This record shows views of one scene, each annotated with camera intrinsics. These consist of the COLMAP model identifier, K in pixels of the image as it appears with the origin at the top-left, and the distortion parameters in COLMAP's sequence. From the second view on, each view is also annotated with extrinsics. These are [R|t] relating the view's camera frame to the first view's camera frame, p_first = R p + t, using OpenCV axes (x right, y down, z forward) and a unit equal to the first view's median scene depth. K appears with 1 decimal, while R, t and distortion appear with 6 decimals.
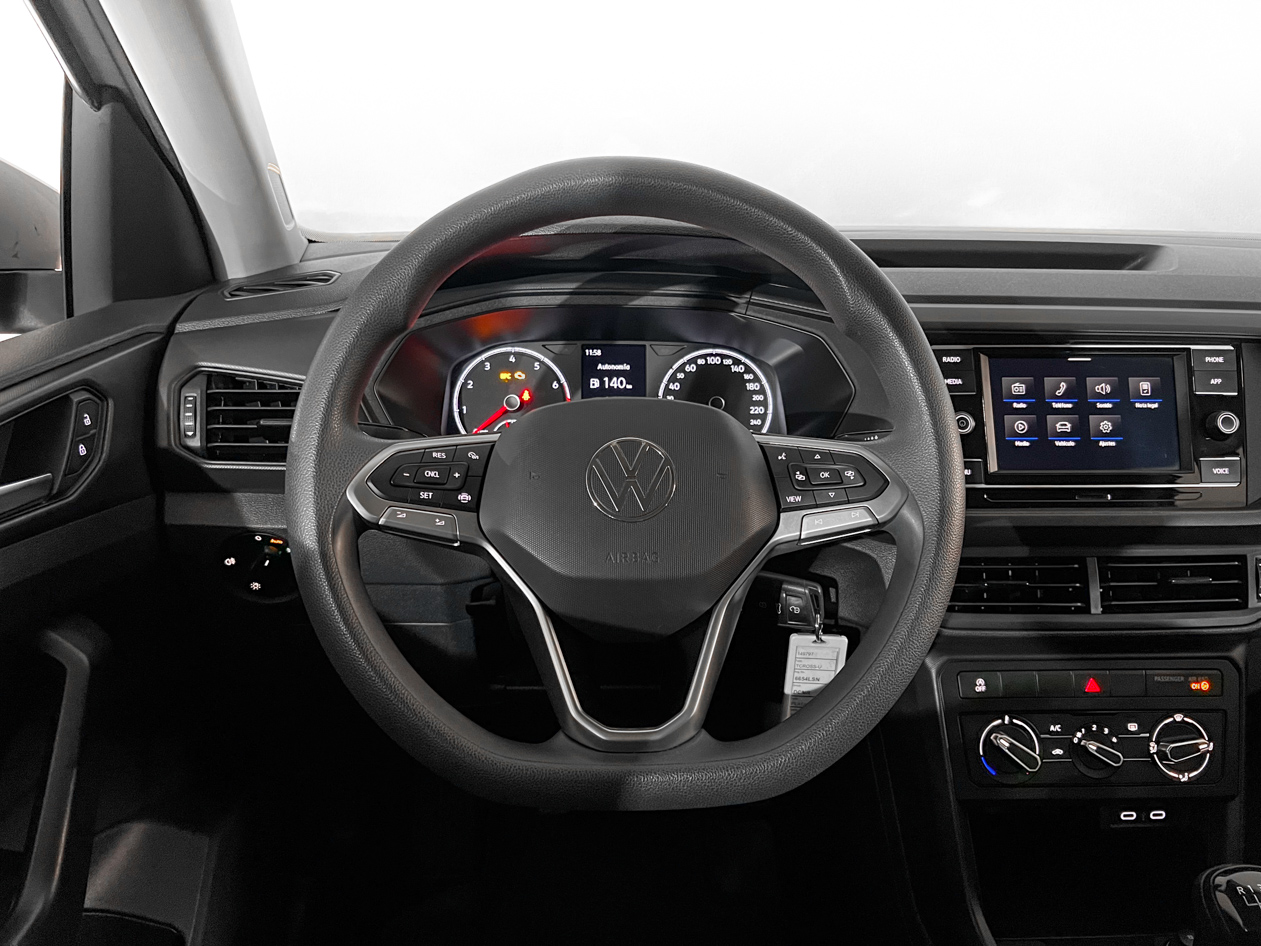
lens RADIAL K [[981.2, 0, 624.4], [0, 981.2, 470.3], [0, 0, 1]] dist [0.032783, -0.040122]
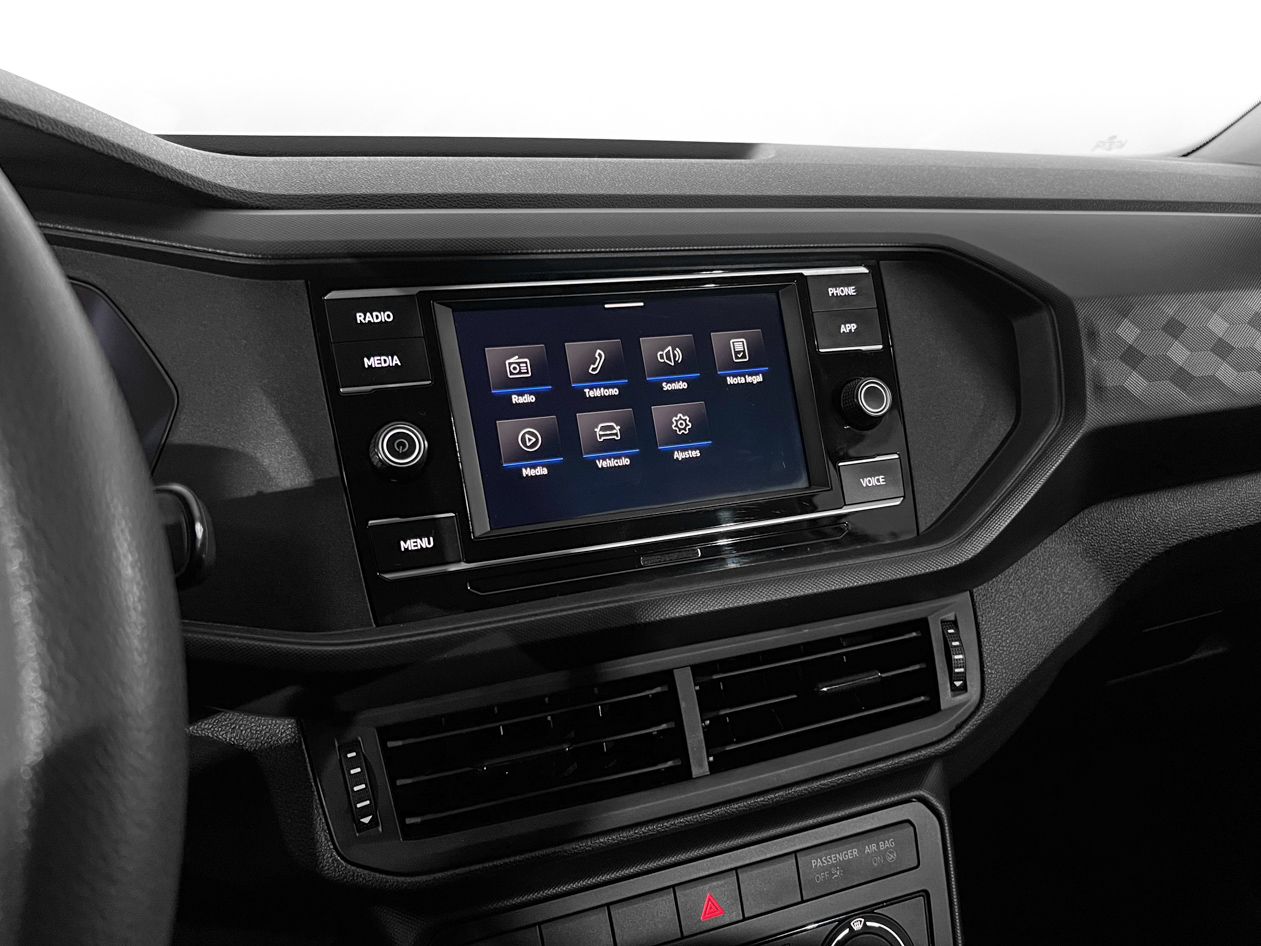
lens RADIAL K [[981.2, 0, 632.0], [0, 981.2, 479.0], [0, 0, 1]] dist [0.032783, -0.040122]
pose [[0.945038, -0.111795, 0.307254, 0.294921], [0.114786, 0.993355, 0.008381, -0.021810], [-0.306149, 0.027348, 0.951591, 0.497142]]
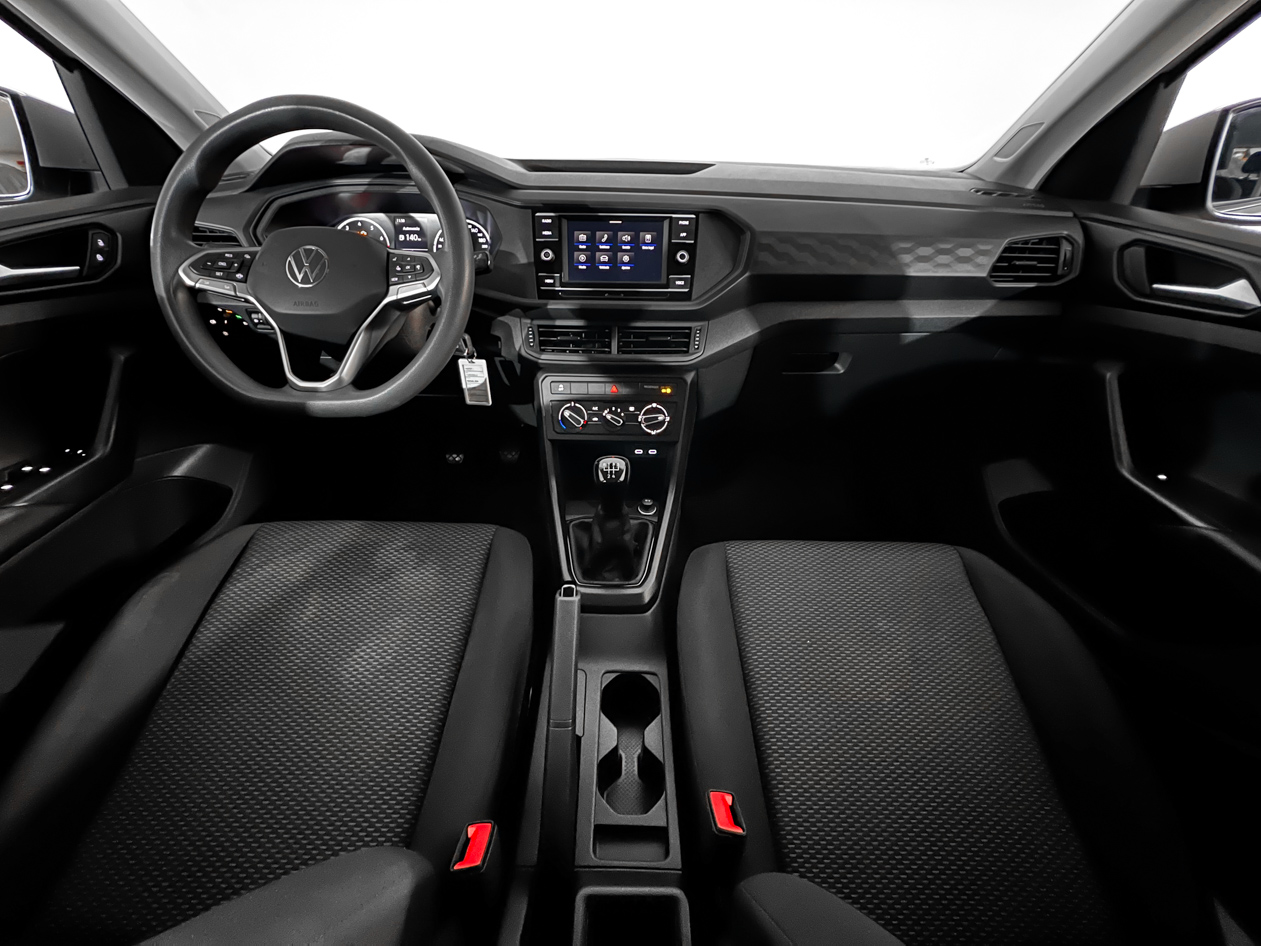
lens RADIAL K [[512.2, 0, 620.6], [0, 512.2, 466.4], [0, 0, 1]] dist [0.002796, -0.000637]
pose [[0.998573, 0.029653, -0.044416, 0.541417], [-0.017098, 0.965424, 0.260122, 0.091701], [0.050593, -0.258992, 0.964554, -0.103110]]
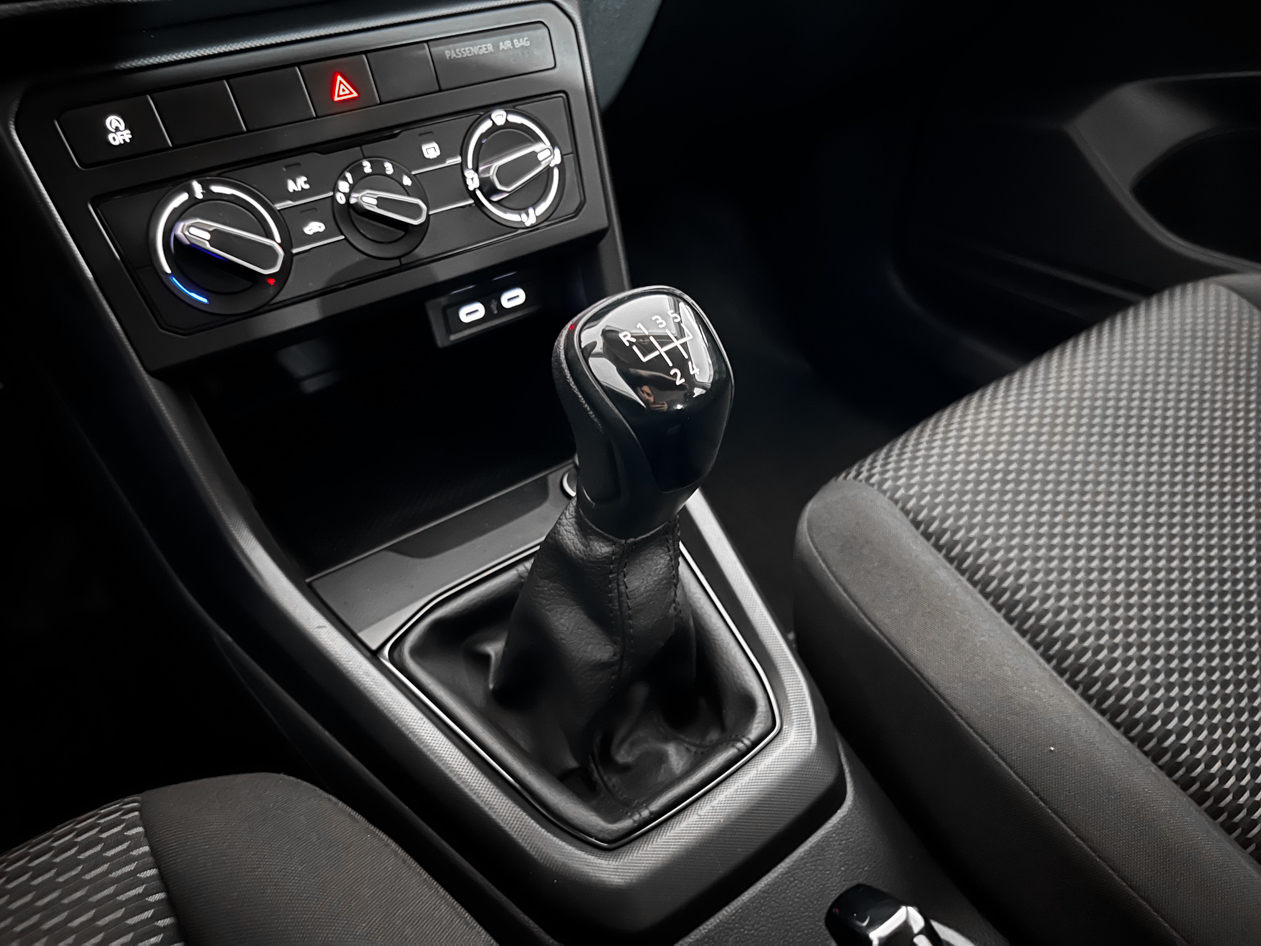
lens RADIAL K [[981.2, 0, 625.7], [0, 981.2, 472.7], [0, 0, 1]] dist [0.032783, -0.040122]
pose [[0.816742, -0.363956, 0.447737, 0.287312], [0.181375, 0.898577, 0.399577, 0.219748], [-0.547755, -0.245143, 0.799919, 0.446793]]
